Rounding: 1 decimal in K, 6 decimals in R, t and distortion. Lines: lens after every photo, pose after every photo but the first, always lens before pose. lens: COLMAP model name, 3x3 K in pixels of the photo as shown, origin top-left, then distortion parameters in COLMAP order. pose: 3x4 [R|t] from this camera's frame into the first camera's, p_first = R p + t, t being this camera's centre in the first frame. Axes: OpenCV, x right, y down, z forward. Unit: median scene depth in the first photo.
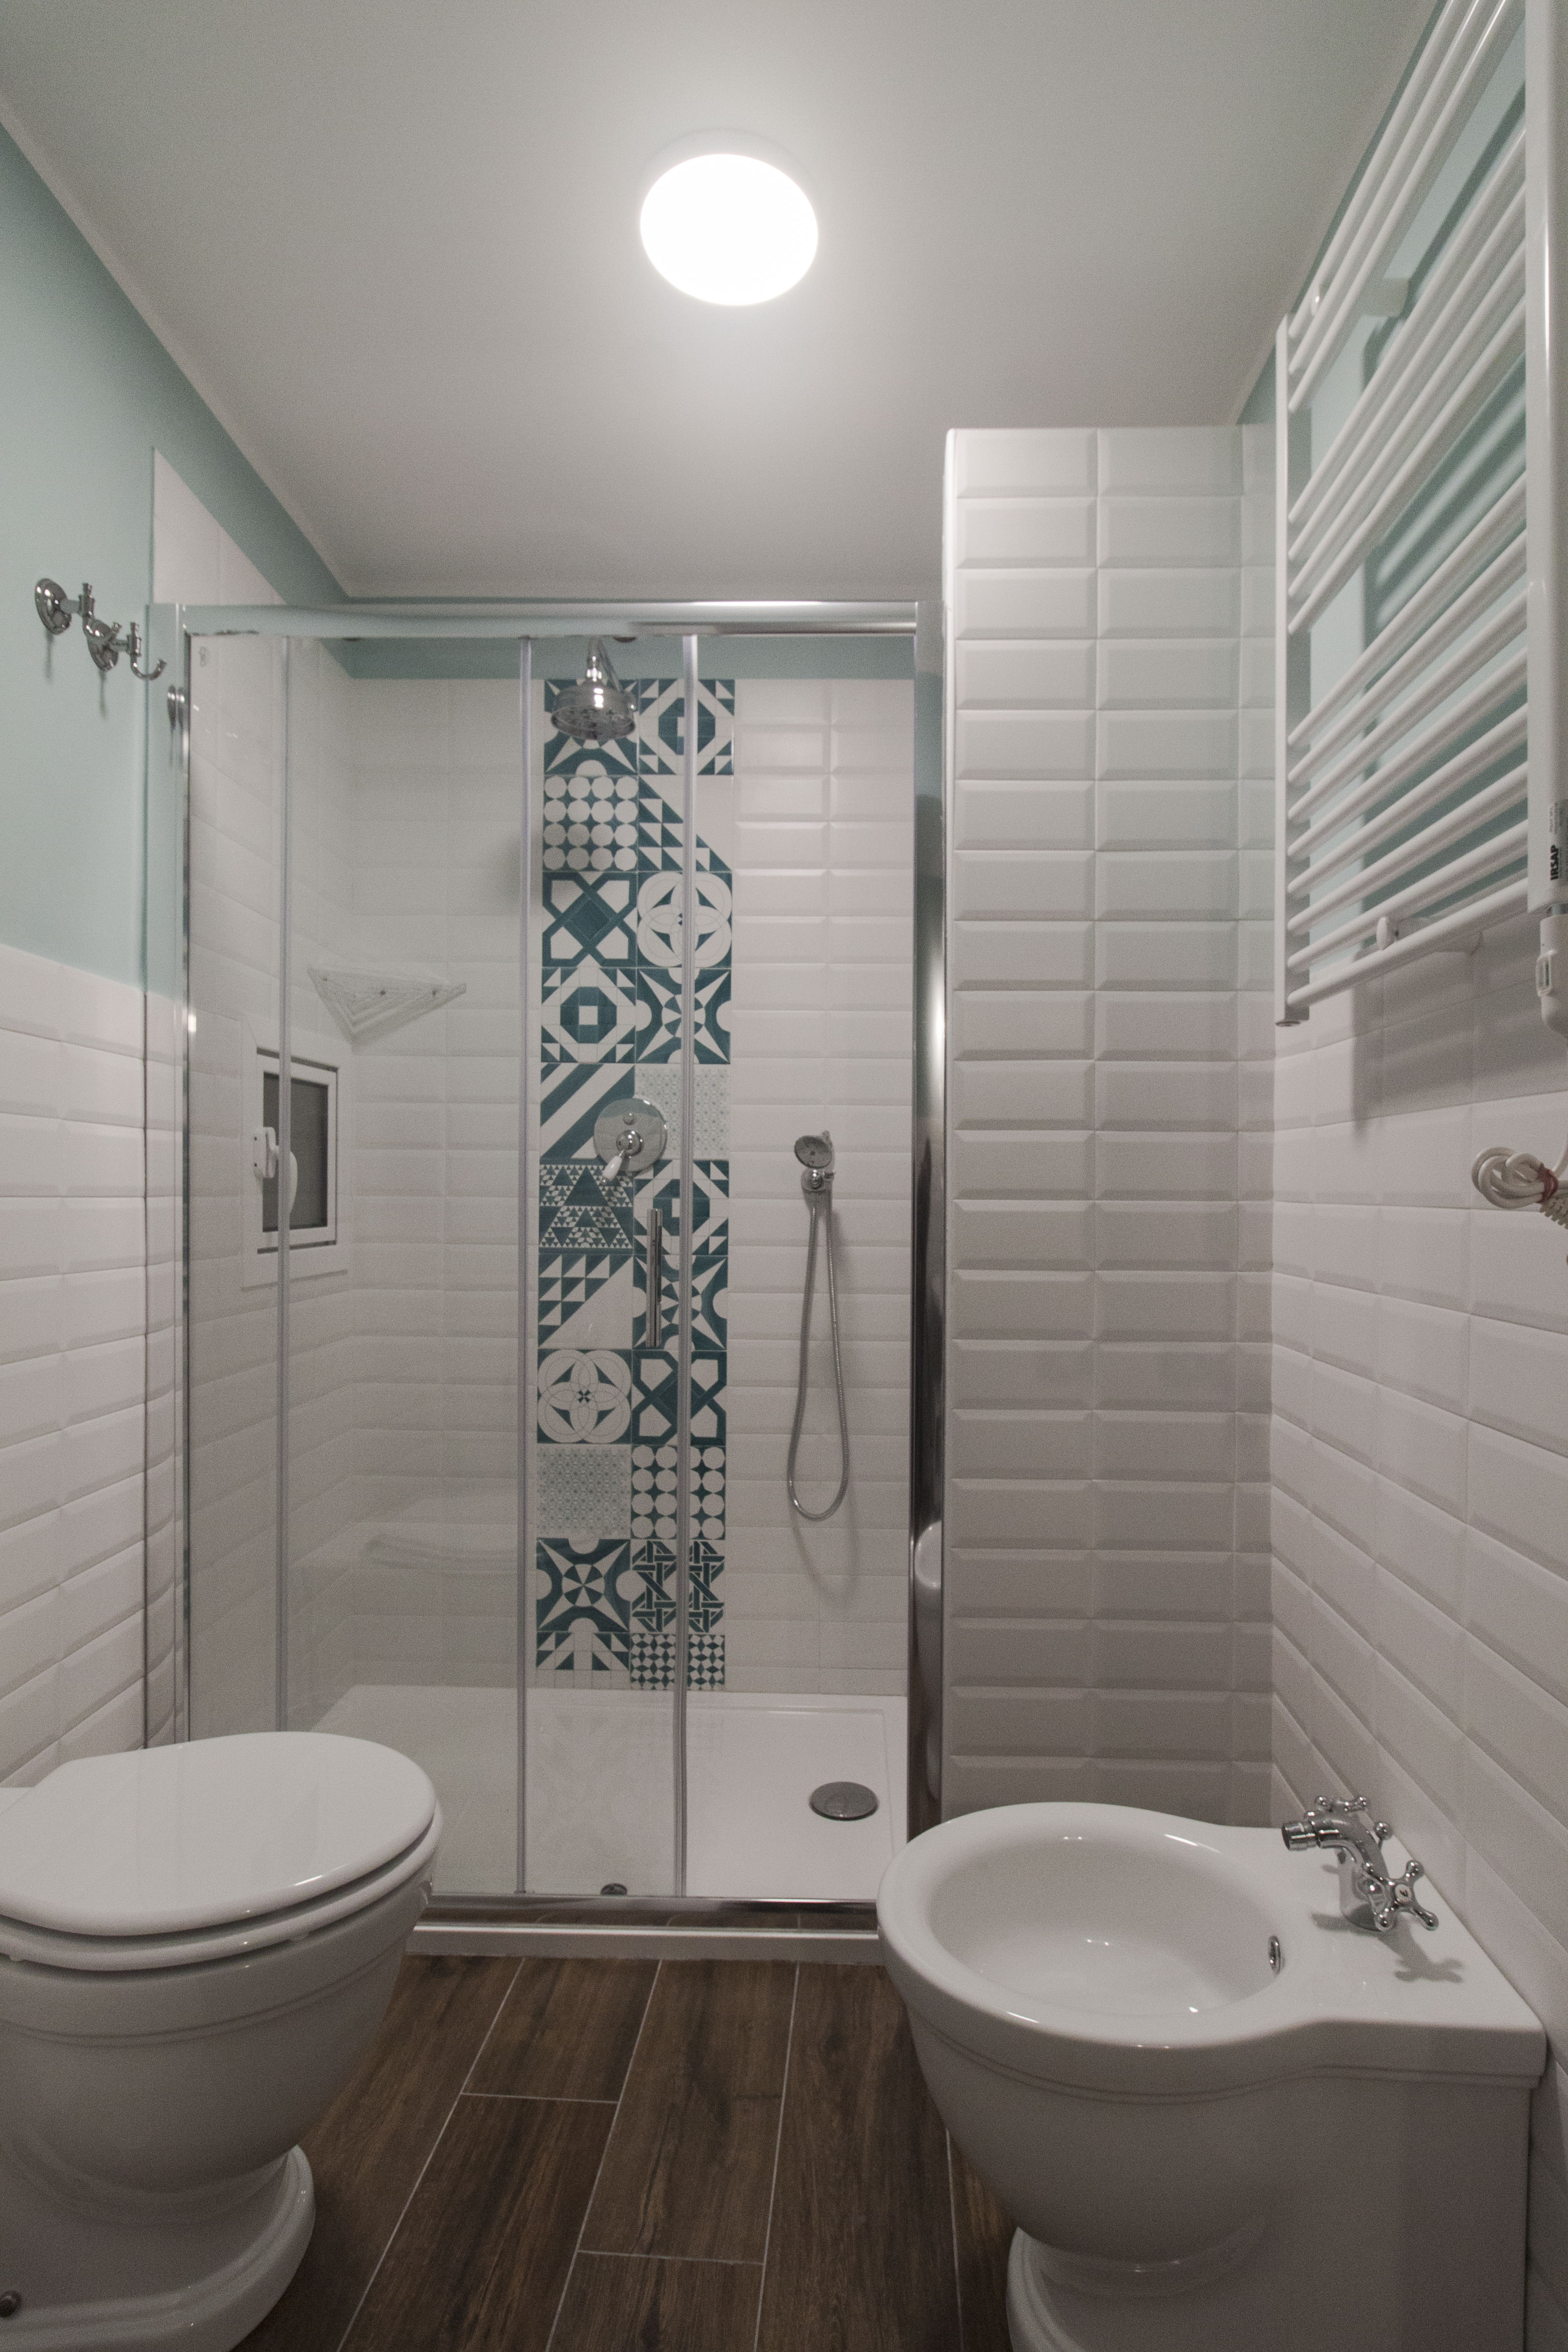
lens RADIAL K [[1262.8, 0, 786.0], [0, 1262.8, 1187.2], [0, 0, 1]] dist [0.015419, -0.000290]
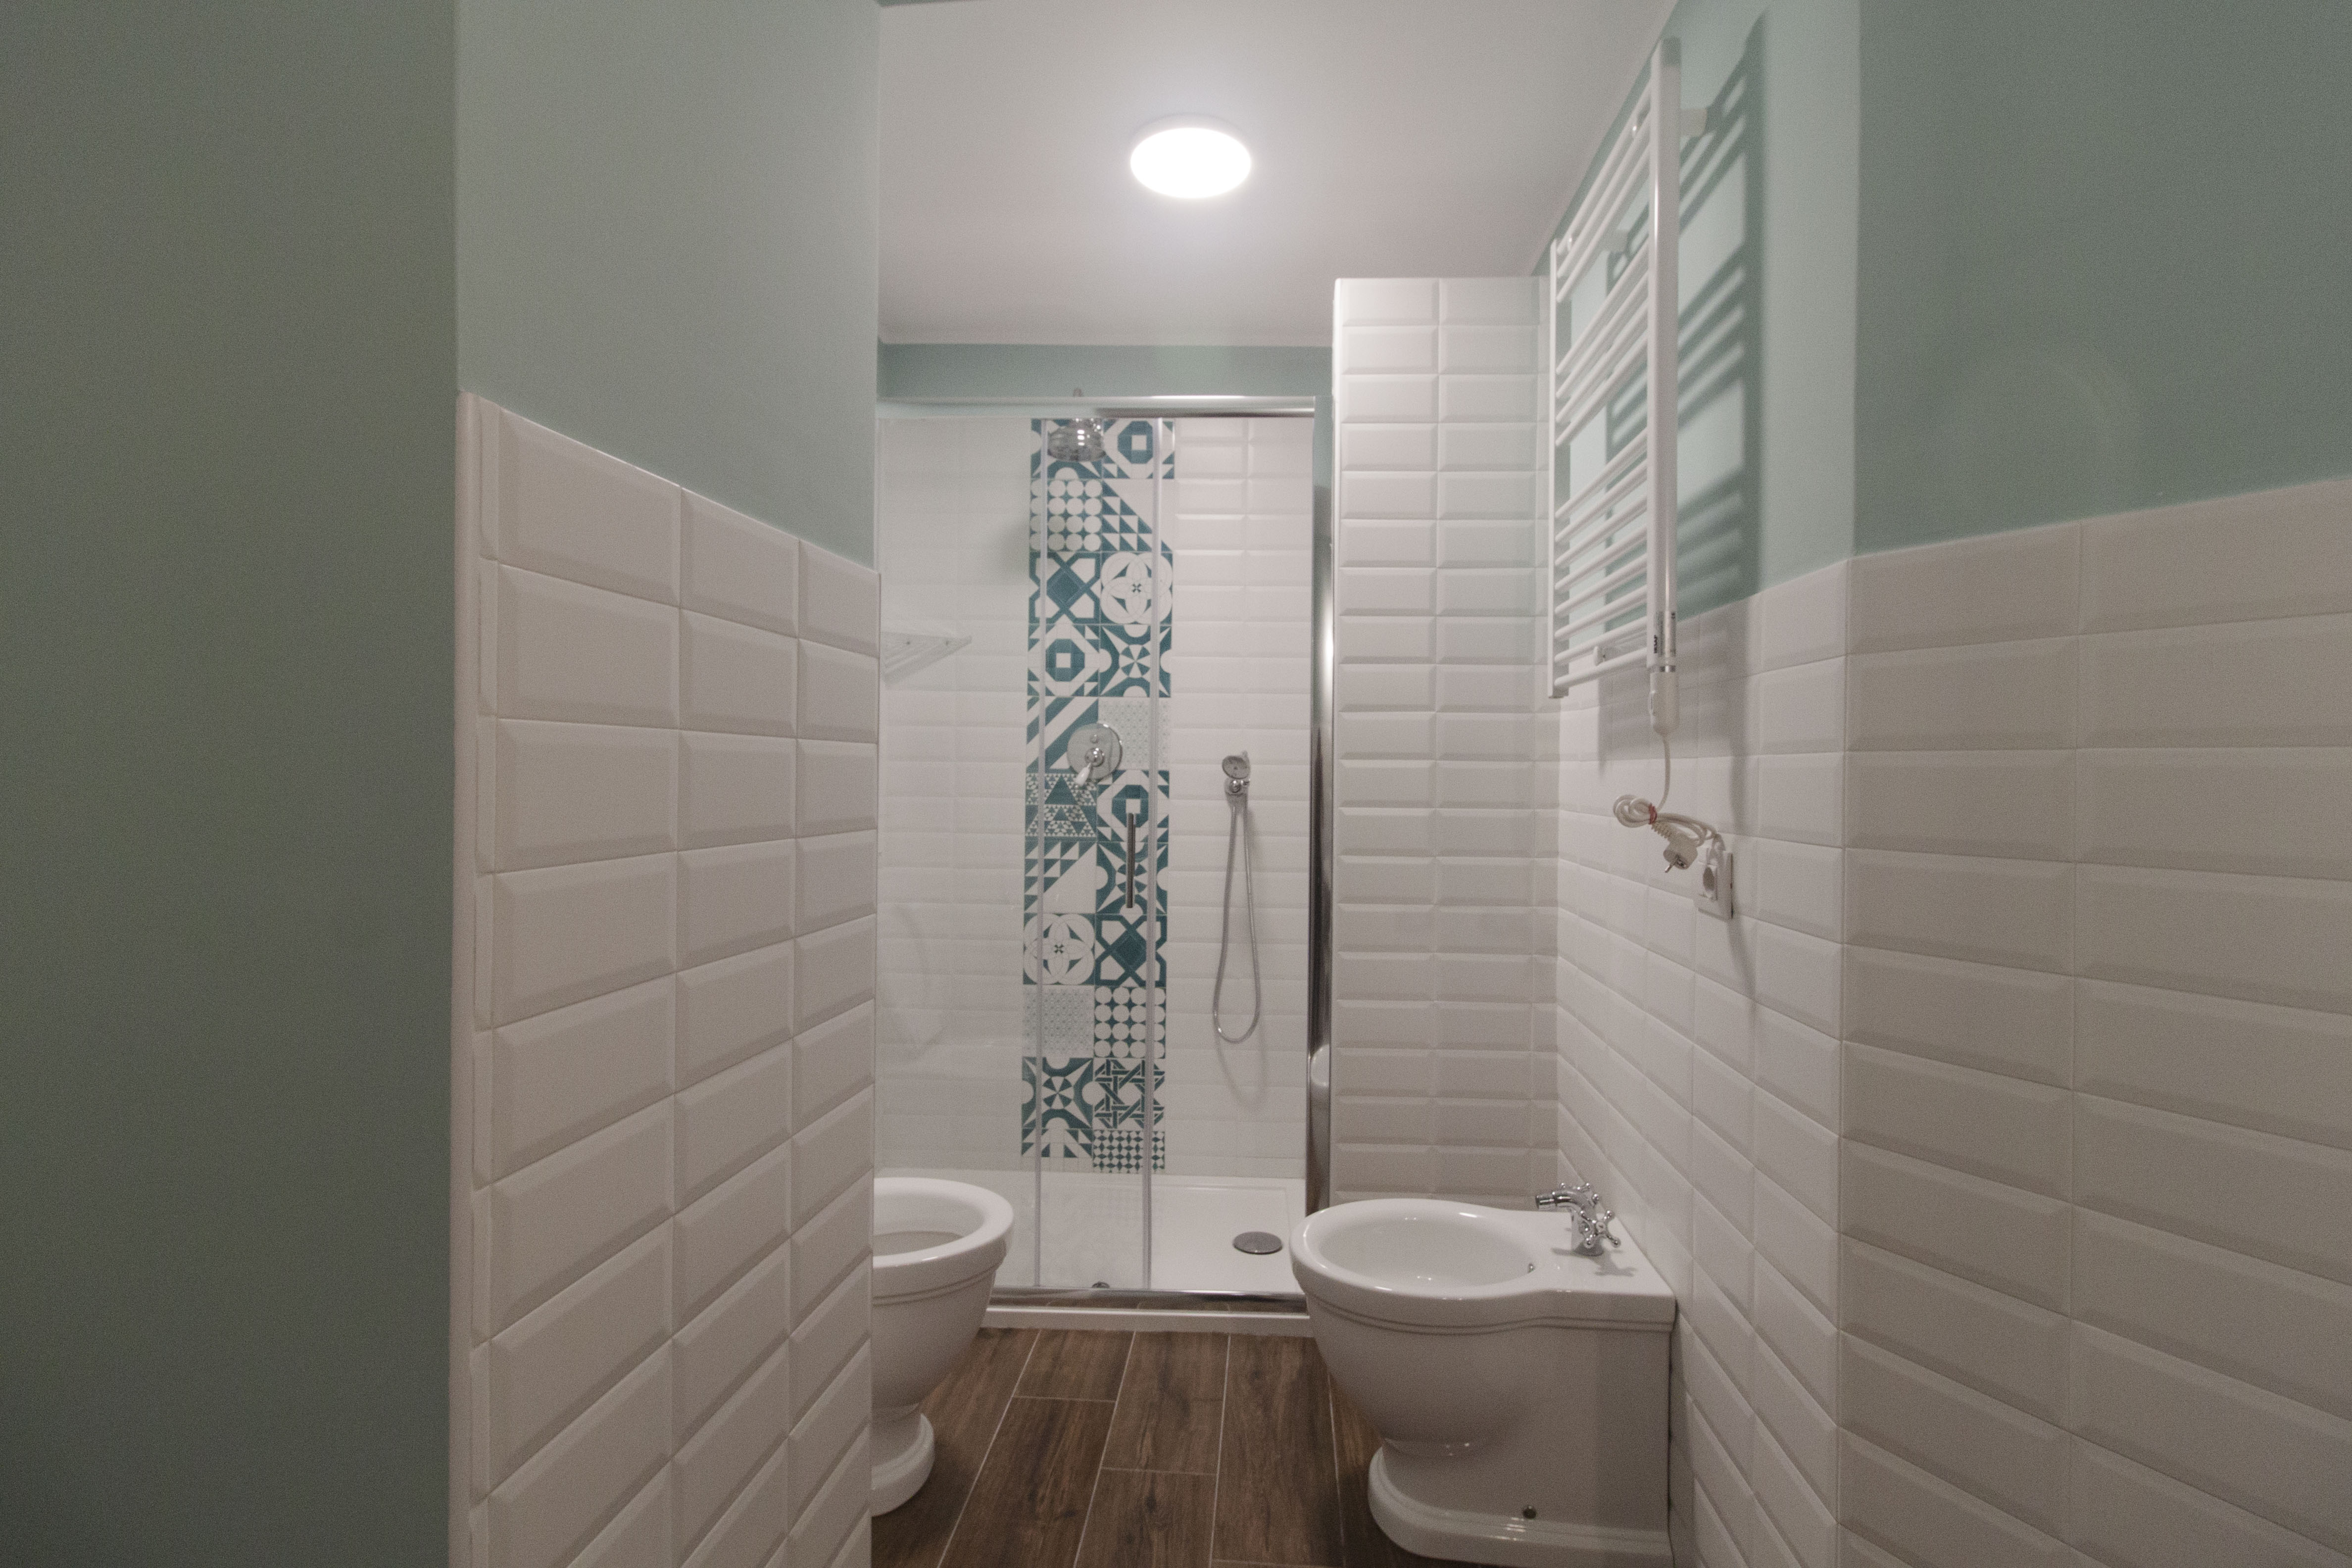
lens RADIAL K [[1139.0, 0, 1181.3], [0, 1139.0, 772.7], [0, 0, 1]] dist [0.025082, -0.000570]
pose [[0.999954, 0.003699, -0.008849, -0.036842], [-0.003726, 0.999988, -0.003032, -0.025378], [0.008838, 0.003065, 0.999956, -0.311923]]
